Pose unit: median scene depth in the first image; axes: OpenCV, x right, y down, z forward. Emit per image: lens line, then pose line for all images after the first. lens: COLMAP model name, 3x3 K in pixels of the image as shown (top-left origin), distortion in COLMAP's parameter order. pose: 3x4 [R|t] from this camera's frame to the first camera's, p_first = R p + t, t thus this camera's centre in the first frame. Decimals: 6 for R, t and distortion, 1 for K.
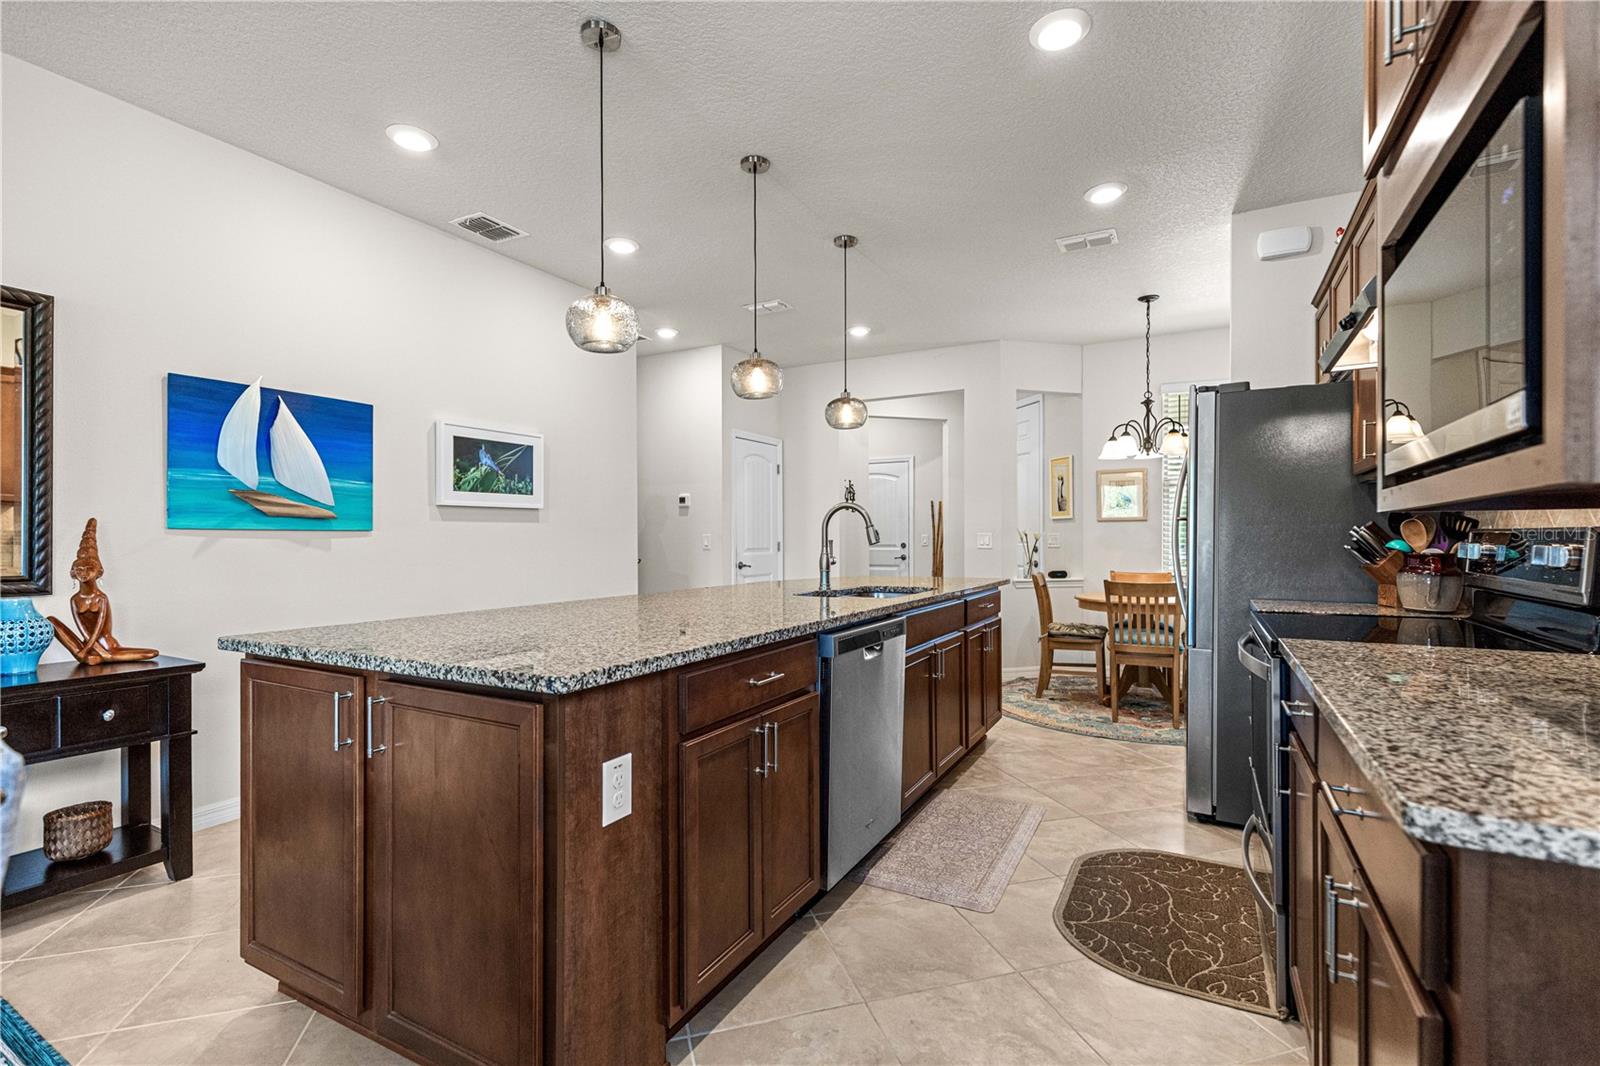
lens RADIAL K [[721.4, 0, 795.9], [0, 721.4, 533.6], [0, 0, 1]] dist [0.008024, 0.000291]
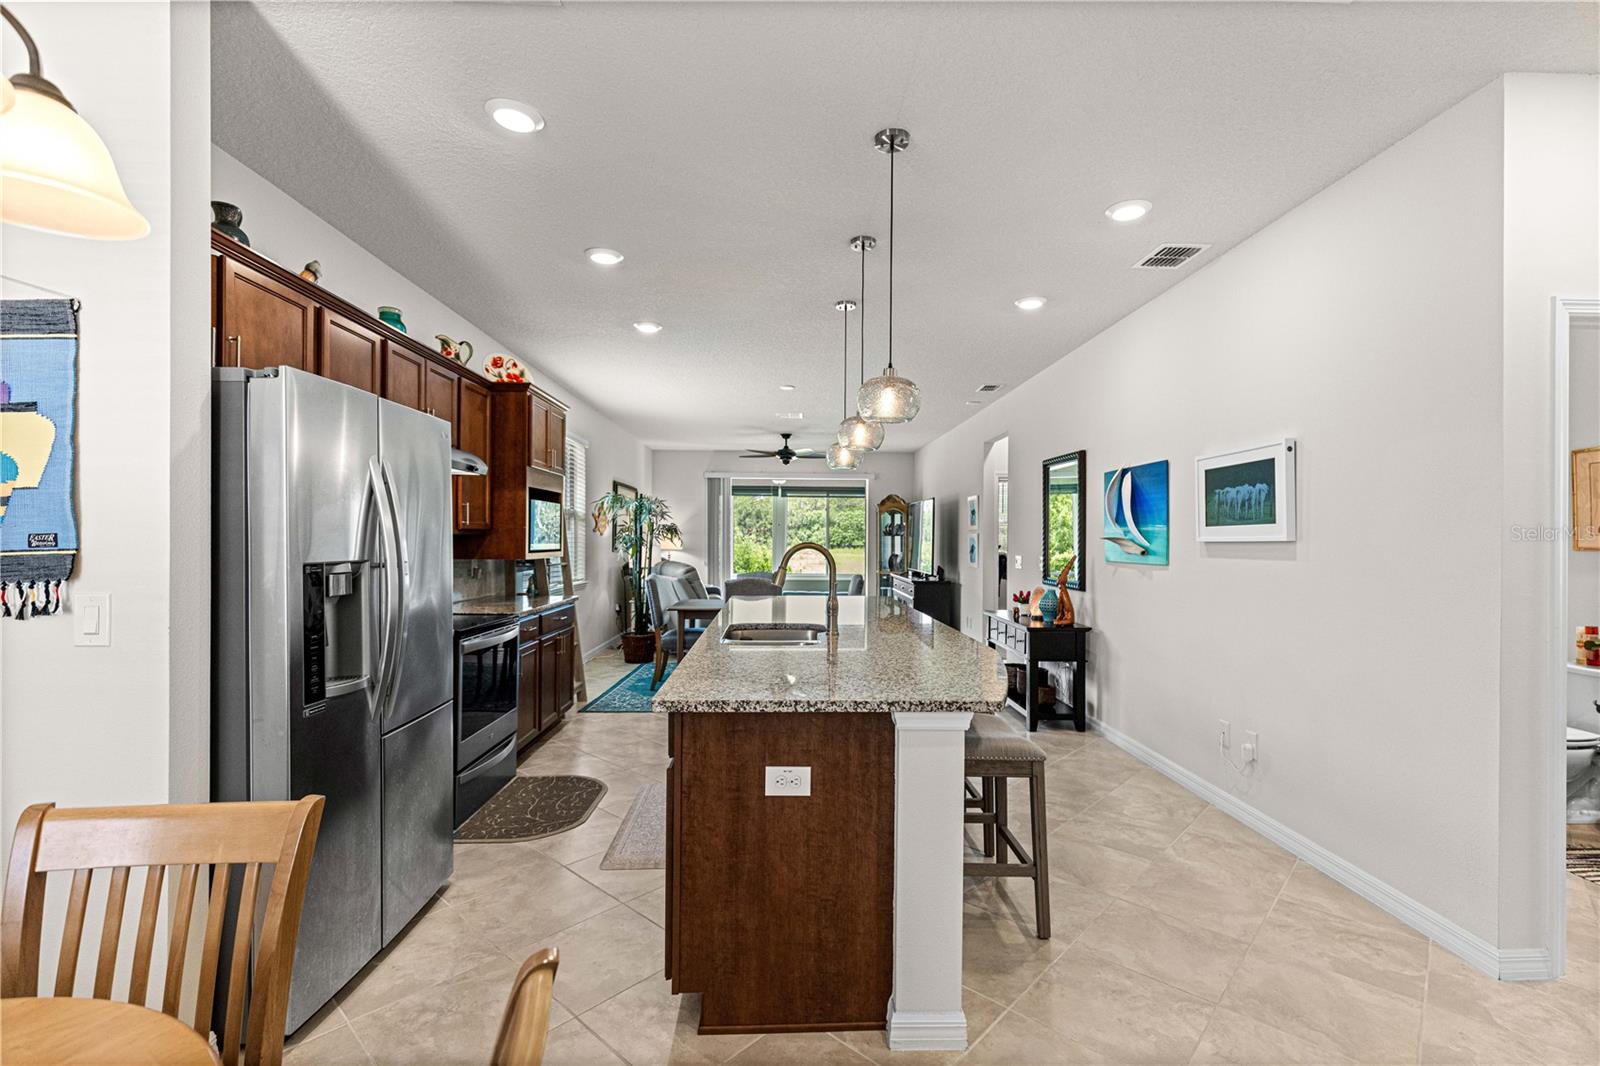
lens RADIAL K [[721.4, 0, 804.5], [0, 721.4, 538.8], [0, 0, 1]] dist [0.008024, 0.000291]
pose [[-0.855227, -0.006298, -0.518215, 0.603931], [-0.003957, 0.999976, -0.005621, -0.043833], [0.518238, -0.002757, -0.855232, 1.930240]]
